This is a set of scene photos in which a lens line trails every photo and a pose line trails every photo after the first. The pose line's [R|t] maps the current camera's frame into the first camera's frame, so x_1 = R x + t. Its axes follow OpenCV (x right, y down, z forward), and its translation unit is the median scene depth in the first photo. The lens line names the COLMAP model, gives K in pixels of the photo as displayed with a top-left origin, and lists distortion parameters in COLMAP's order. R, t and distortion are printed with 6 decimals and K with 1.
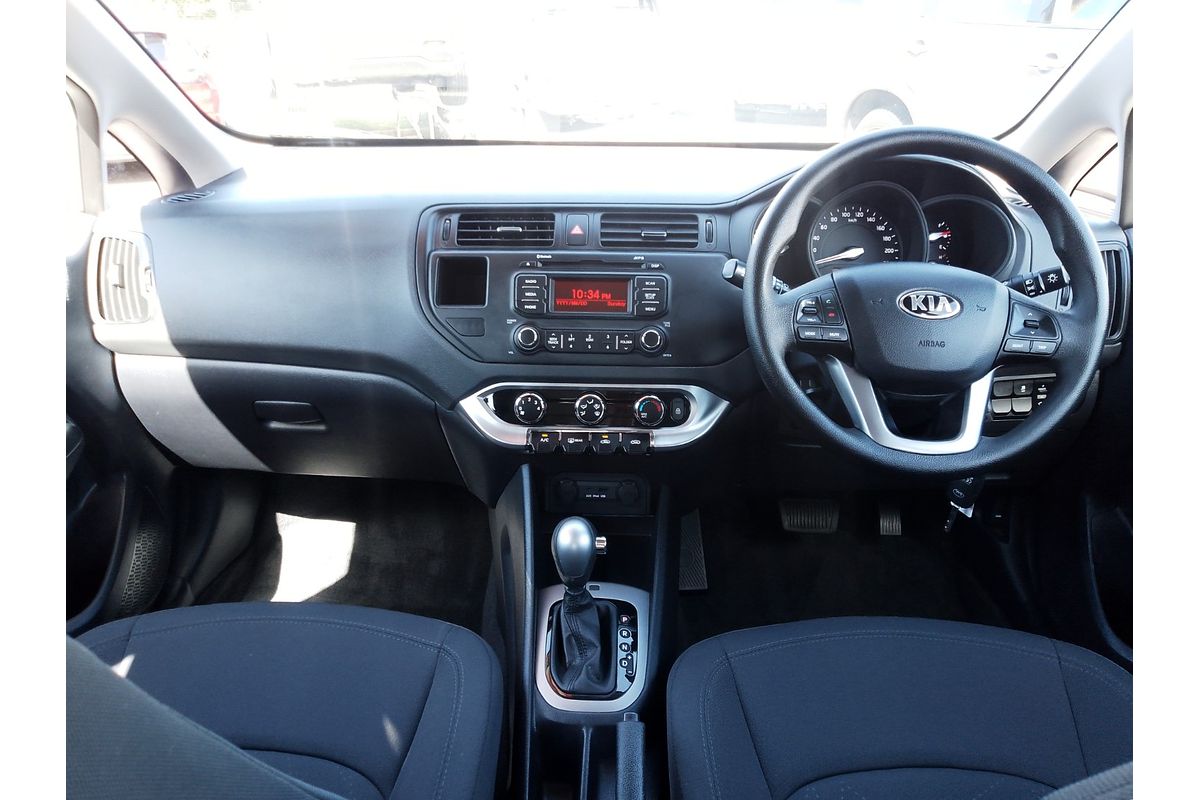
lens RADIAL K [[829.2, 0, 605.9], [0, 829.2, 389.0], [0, 0, 1]] dist [0.053798, -0.138689]
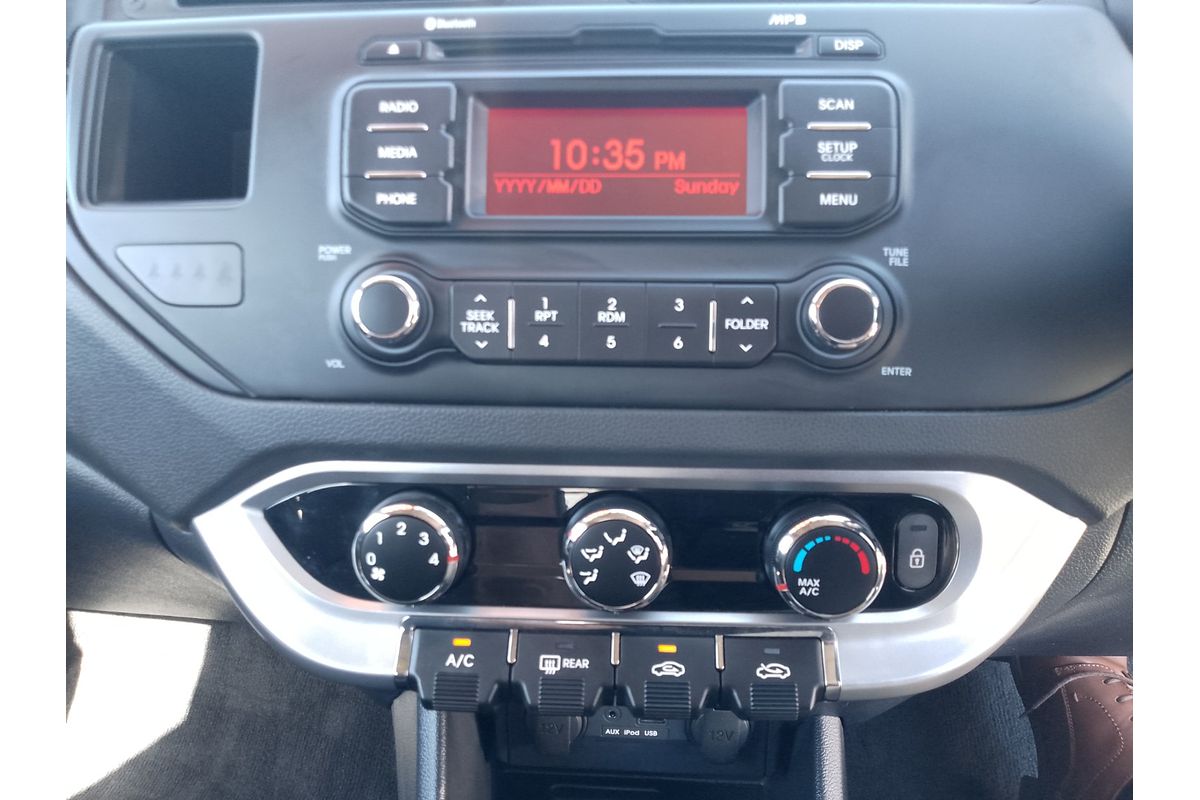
lens RADIAL K [[898.2, 0, 600.0], [0, 898.2, 400.0], [0, 0, 1]] dist [0.004159, 0.000468]
pose [[0.999307, -0.003902, -0.037020, -0.012482], [0.005806, 0.998658, 0.051471, -0.046789], [0.036770, -0.051651, 0.997988, 0.695968]]
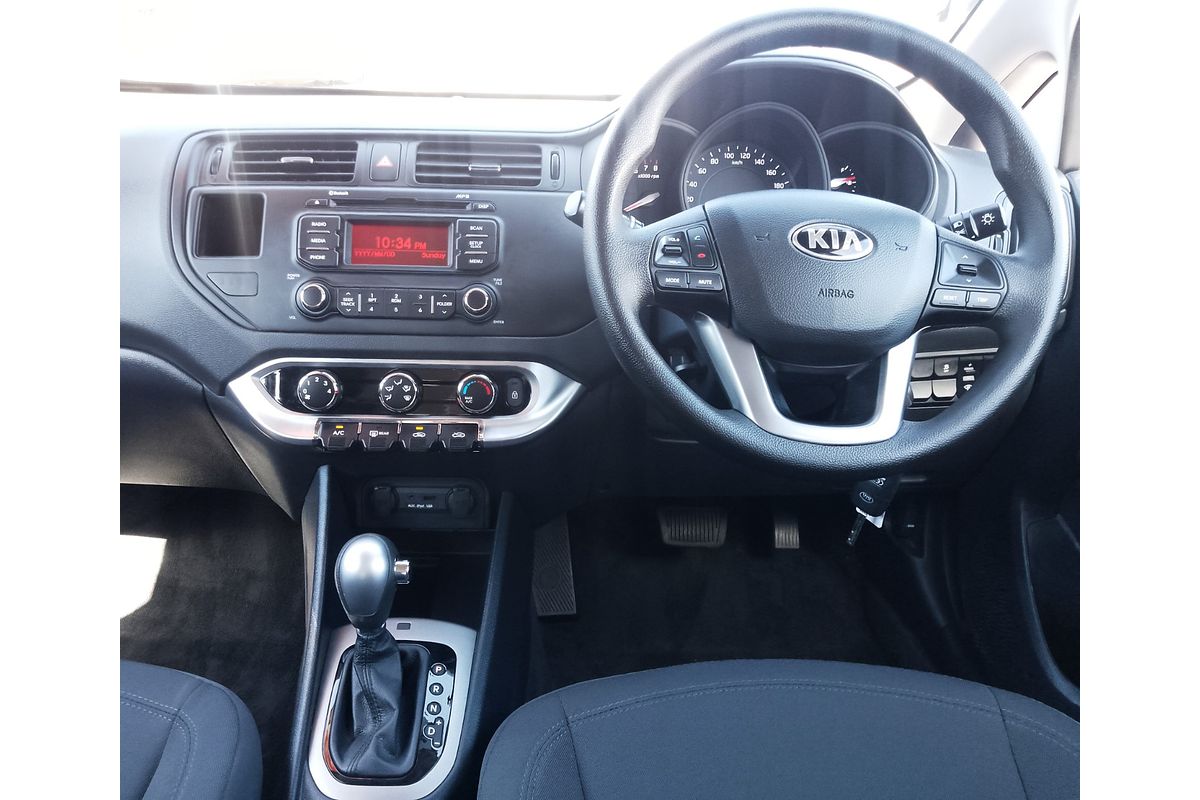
lens RADIAL K [[832.9, 0, 551.9], [0, 832.9, 385.4], [0, 0, 1]] dist [0.055780, -0.126329]
pose [[0.998654, -0.000017, 0.051860, 0.082889], [0.000773, 0.999894, -0.014571, 0.029486], [-0.051854, 0.014591, 0.998548, 0.223540]]
